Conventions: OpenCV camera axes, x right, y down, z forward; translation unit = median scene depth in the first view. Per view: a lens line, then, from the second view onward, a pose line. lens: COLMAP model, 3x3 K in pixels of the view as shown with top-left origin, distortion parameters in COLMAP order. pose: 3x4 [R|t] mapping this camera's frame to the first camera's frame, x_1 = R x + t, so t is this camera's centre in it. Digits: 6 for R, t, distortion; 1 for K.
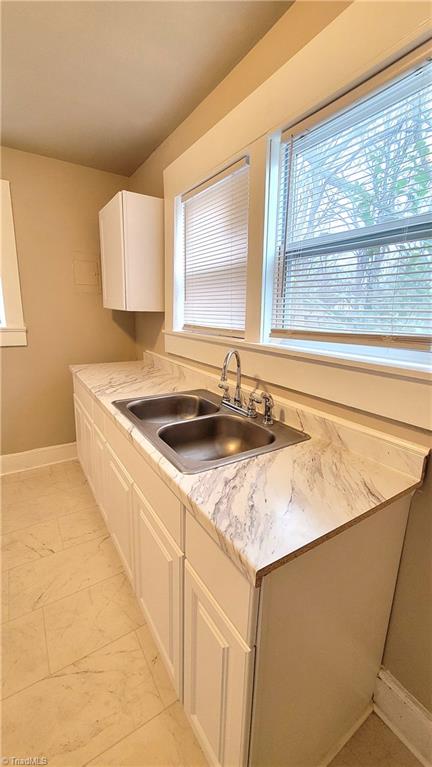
lens RADIAL K [[312.1, 0, 216.6], [0, 312.1, 375.5], [0, 0, 1]] dist [0.001190, -0.001549]
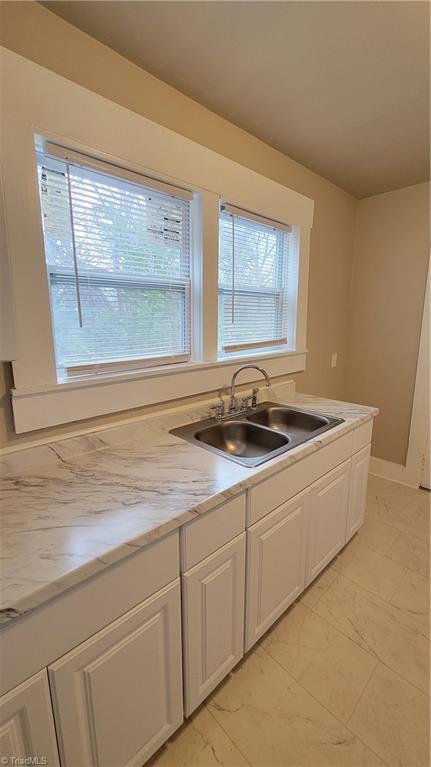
lens RADIAL K [[311.5, 0, 219.0], [0, 311.5, 378.1], [0, 0, 1]] dist [0.001919, -0.002633]
pose [[-0.194674, -0.209723, 0.958185, -0.853709], [0.202640, 0.947201, 0.248489, -0.276514], [-0.959708, 0.242541, -0.141897, 0.970218]]
